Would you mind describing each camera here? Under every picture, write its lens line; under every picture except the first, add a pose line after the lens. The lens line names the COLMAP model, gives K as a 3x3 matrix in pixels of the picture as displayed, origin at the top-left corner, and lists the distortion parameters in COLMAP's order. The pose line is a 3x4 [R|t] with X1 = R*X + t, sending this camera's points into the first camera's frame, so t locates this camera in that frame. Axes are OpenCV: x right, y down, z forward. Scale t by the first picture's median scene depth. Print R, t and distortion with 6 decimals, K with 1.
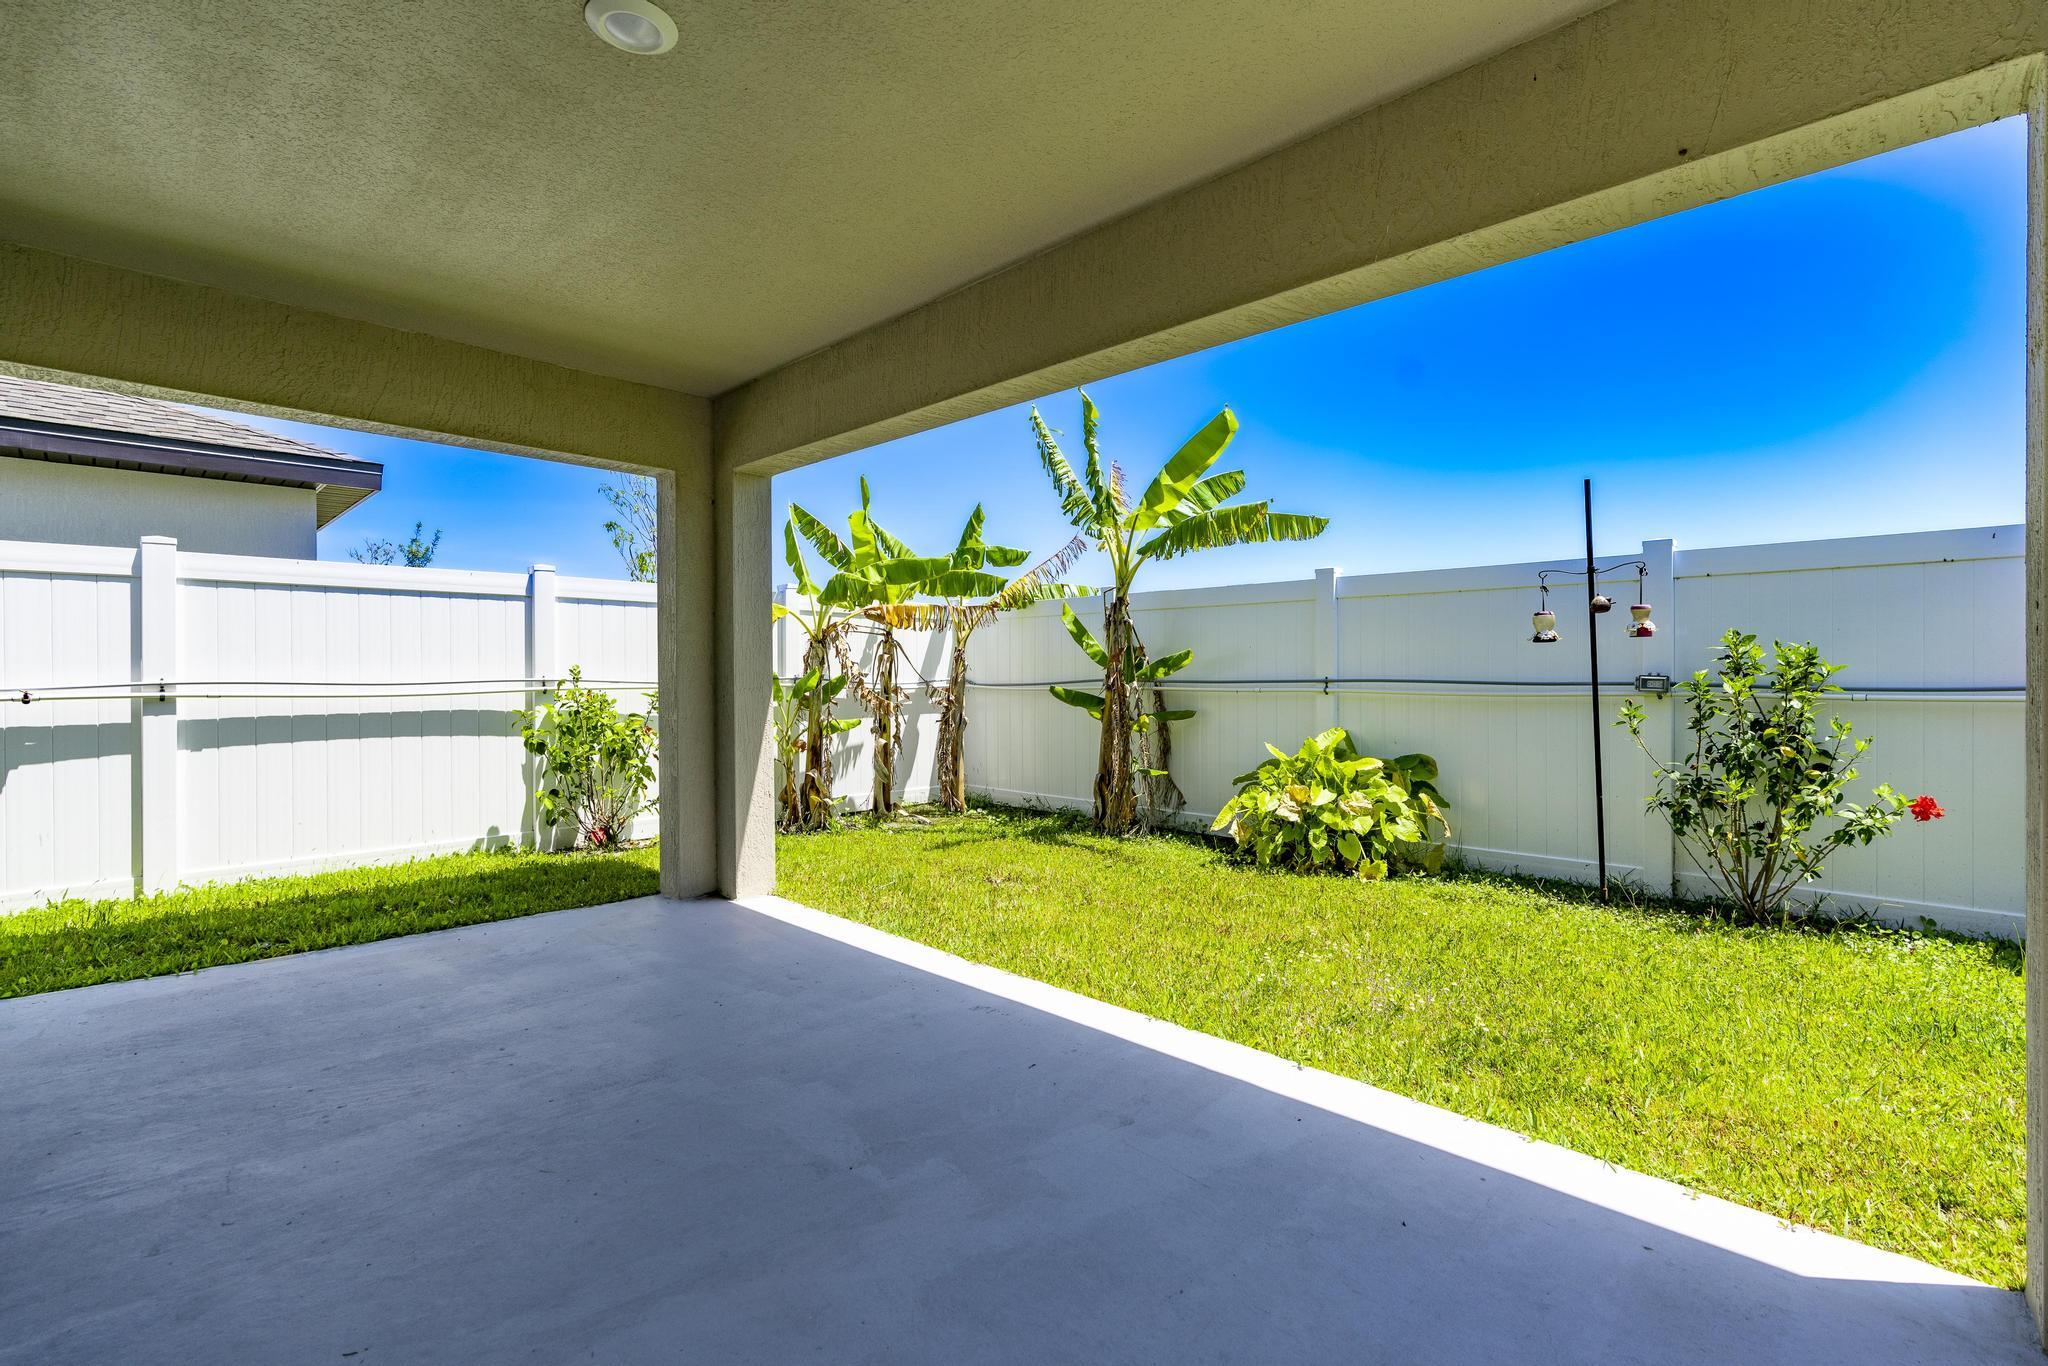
lens RADIAL K [[919.3, 0, 1024.1], [0, 919.3, 680.6], [0, 0, 1]] dist [-0.011450, 0.003497]
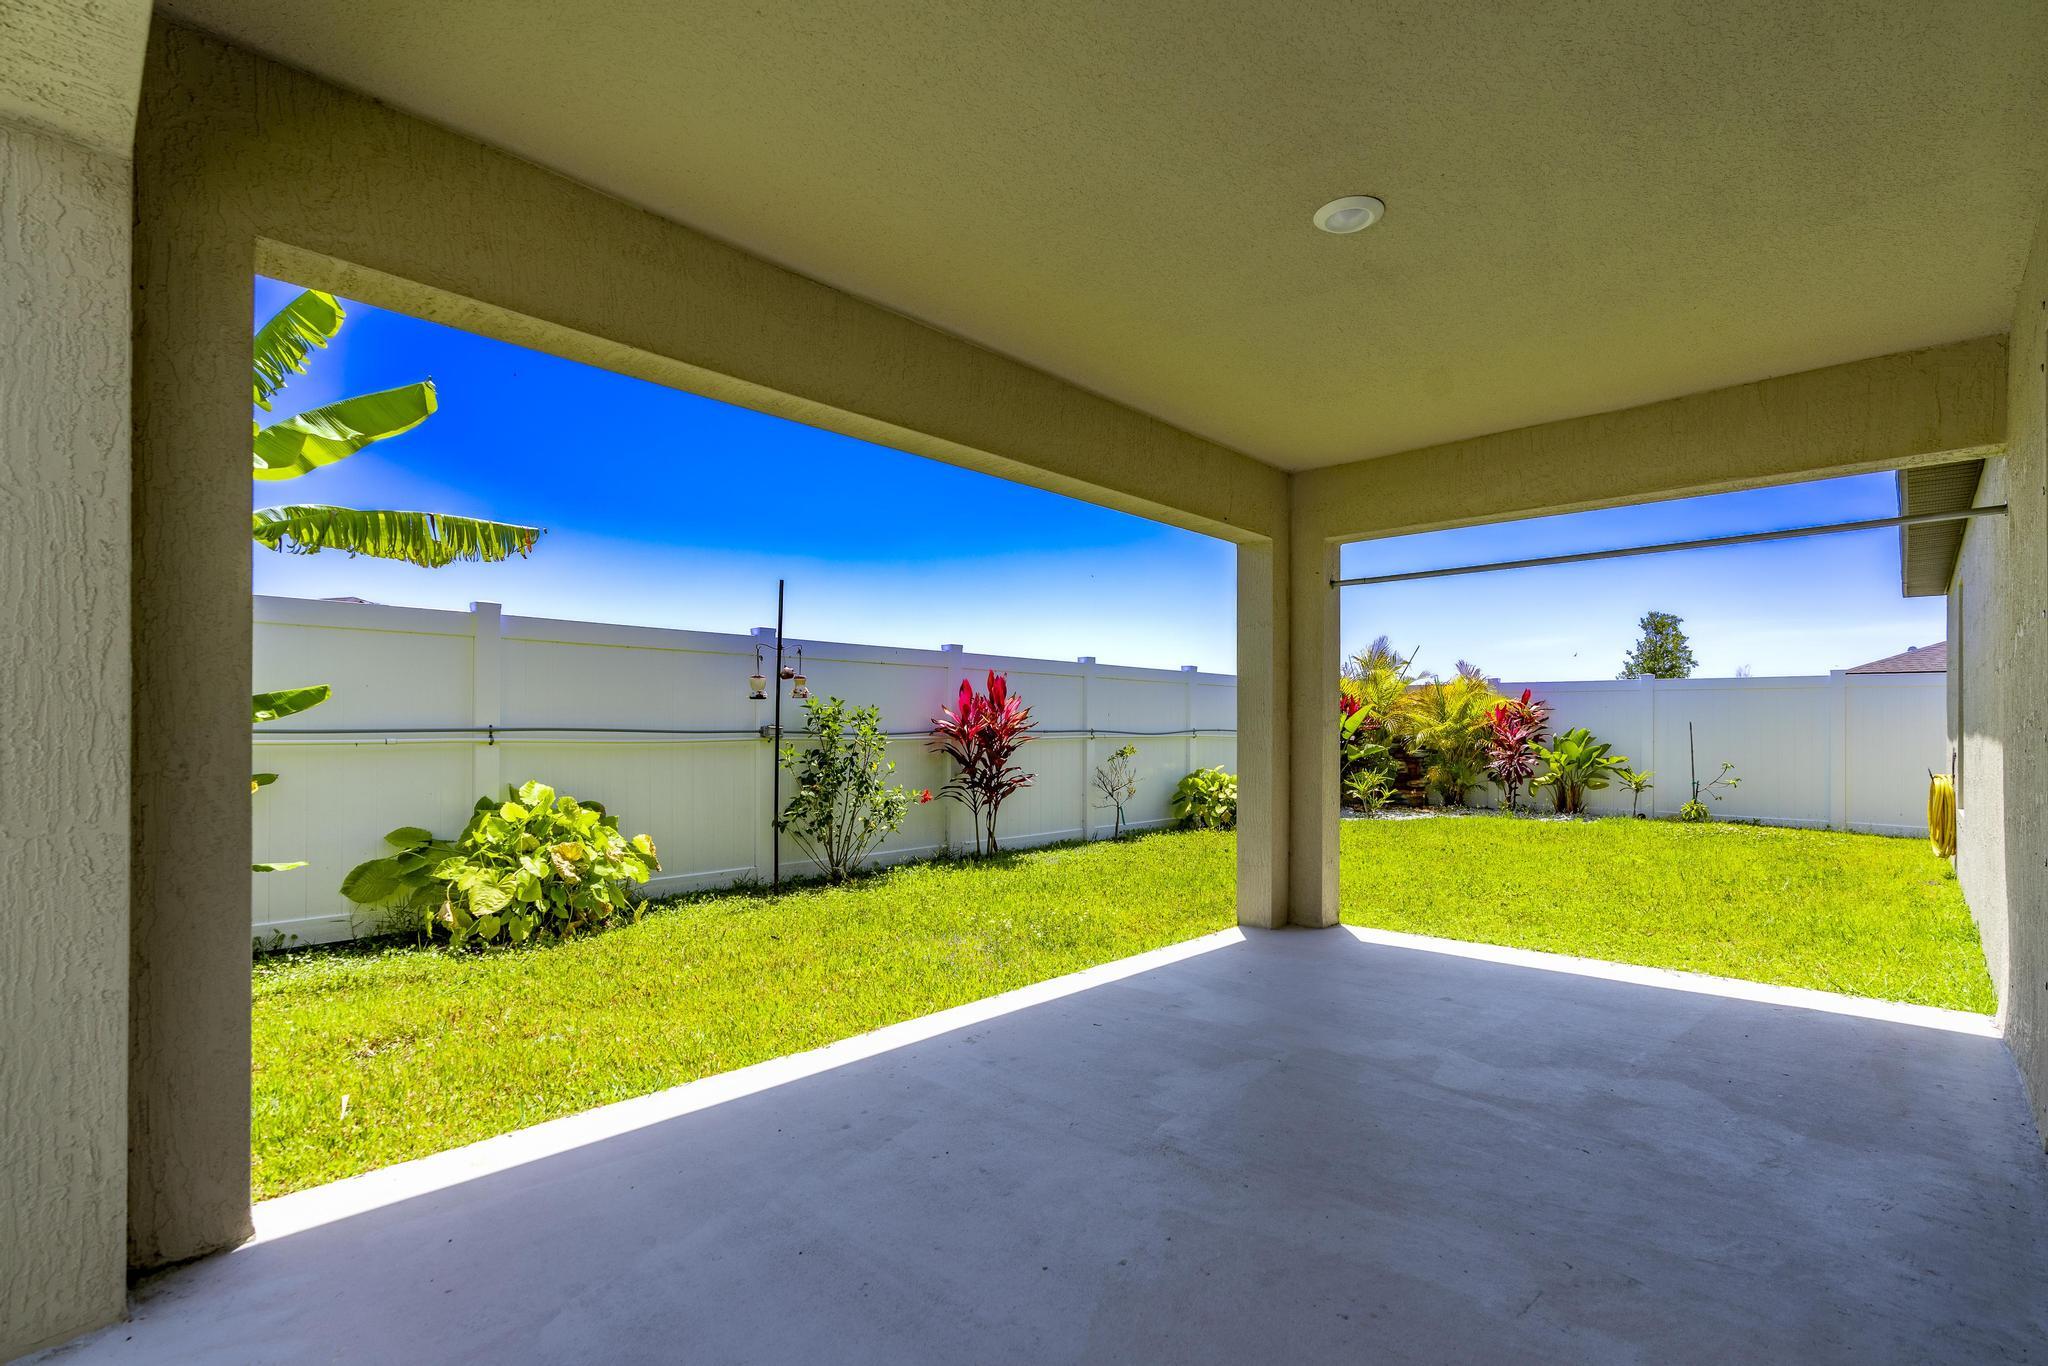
lens RADIAL K [[919.3, 0, 1046.5], [0, 919.3, 724.2], [0, 0, 1]] dist [-0.011450, 0.003497]
pose [[-0.019862, 0.005480, 0.999788, -0.727373], [0.002515, 0.999982, -0.005431, 0.001582], [-0.999800, 0.002406, -0.019876, 0.618899]]
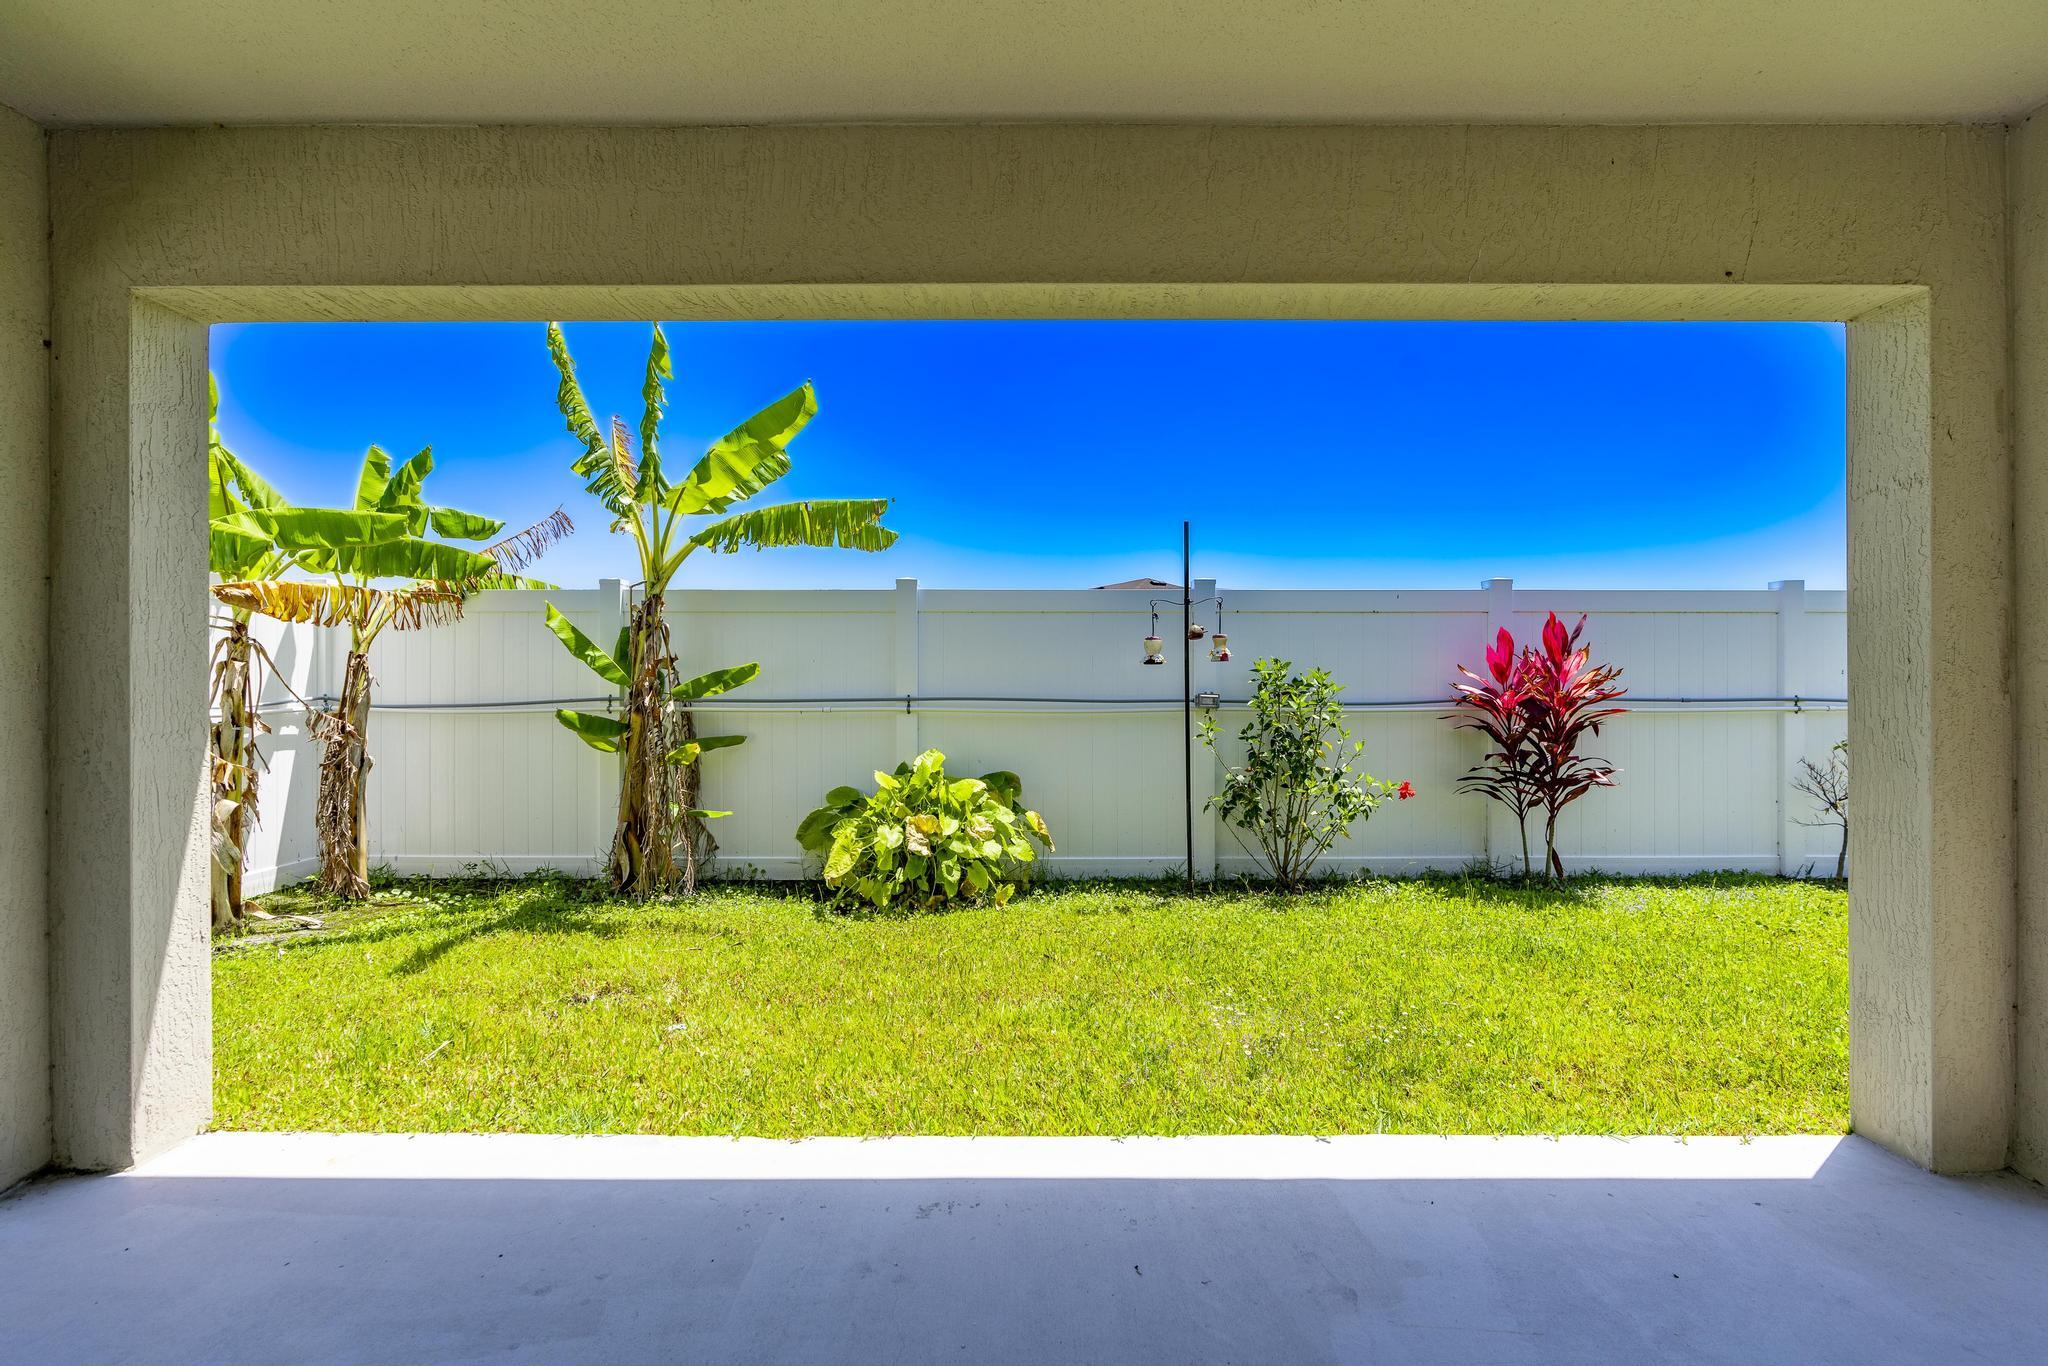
lens RADIAL K [[919.3, 0, 1026.6], [0, 919.3, 678.2], [0, 0, 1]] dist [-0.011450, 0.003497]
pose [[0.716286, 0.003891, 0.697796, -0.307929], [0.003088, 0.999957, -0.008746, -0.015881], [-0.697800, 0.008420, 0.716243, 0.313176]]
